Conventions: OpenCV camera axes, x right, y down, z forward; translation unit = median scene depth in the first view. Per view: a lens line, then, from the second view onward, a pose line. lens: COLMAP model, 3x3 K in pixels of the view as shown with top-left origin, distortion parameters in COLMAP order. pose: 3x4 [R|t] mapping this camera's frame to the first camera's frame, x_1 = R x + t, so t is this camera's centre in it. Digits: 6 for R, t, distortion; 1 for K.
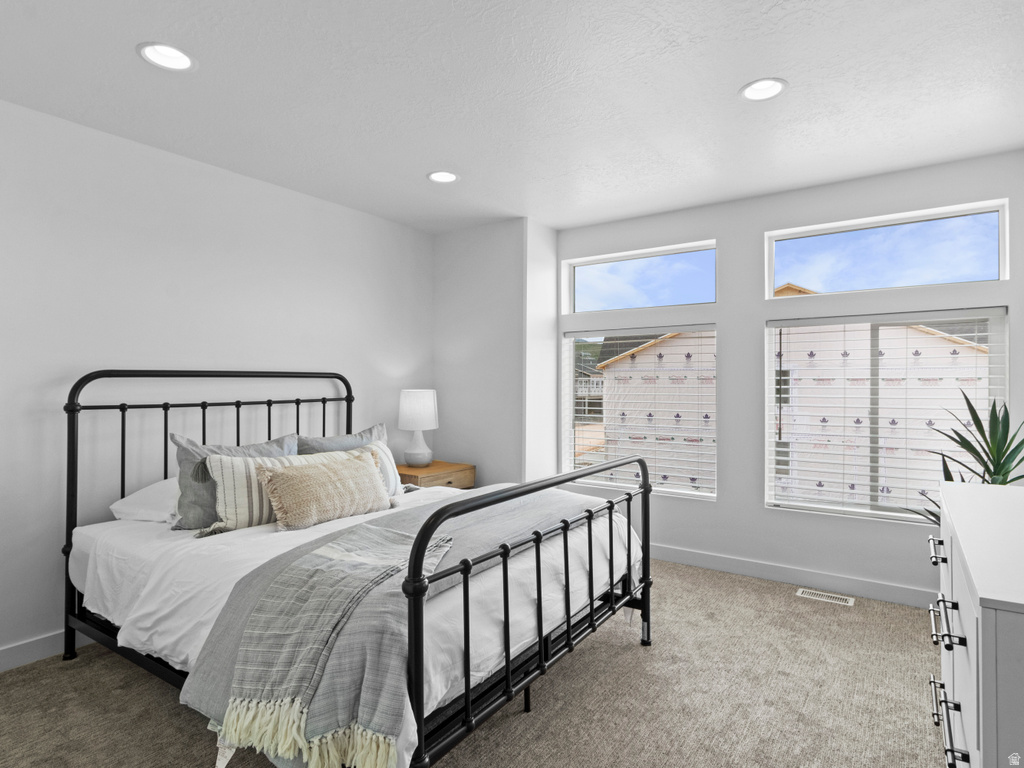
lens RADIAL K [[558.0, 0, 518.9], [0, 558.0, 383.7], [0, 0, 1]] dist [0.000969, 0.000010]
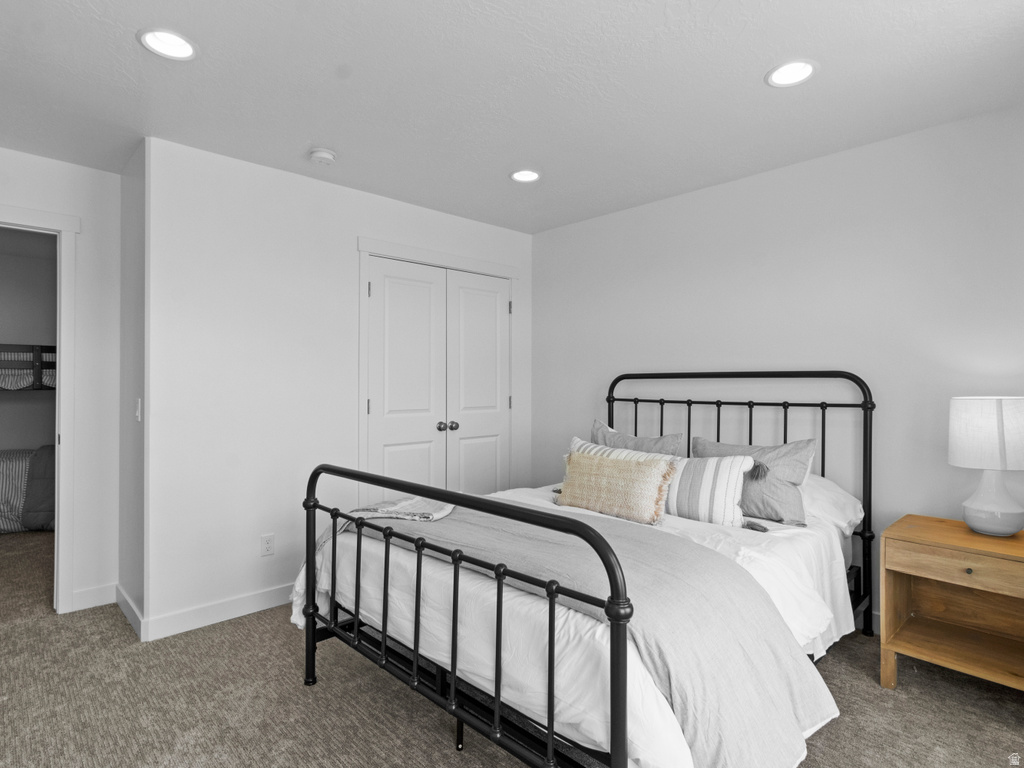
lens RADIAL K [[558.0, 0, 518.9], [0, 558.0, 383.7], [0, 0, 1]] dist [0.000969, 0.000010]
pose [[-0.210242, 0.001027, -0.977649, 0.688819], [-0.004160, 0.999989, 0.001946, -0.000850], [0.977641, 0.004476, -0.210235, 1.007832]]
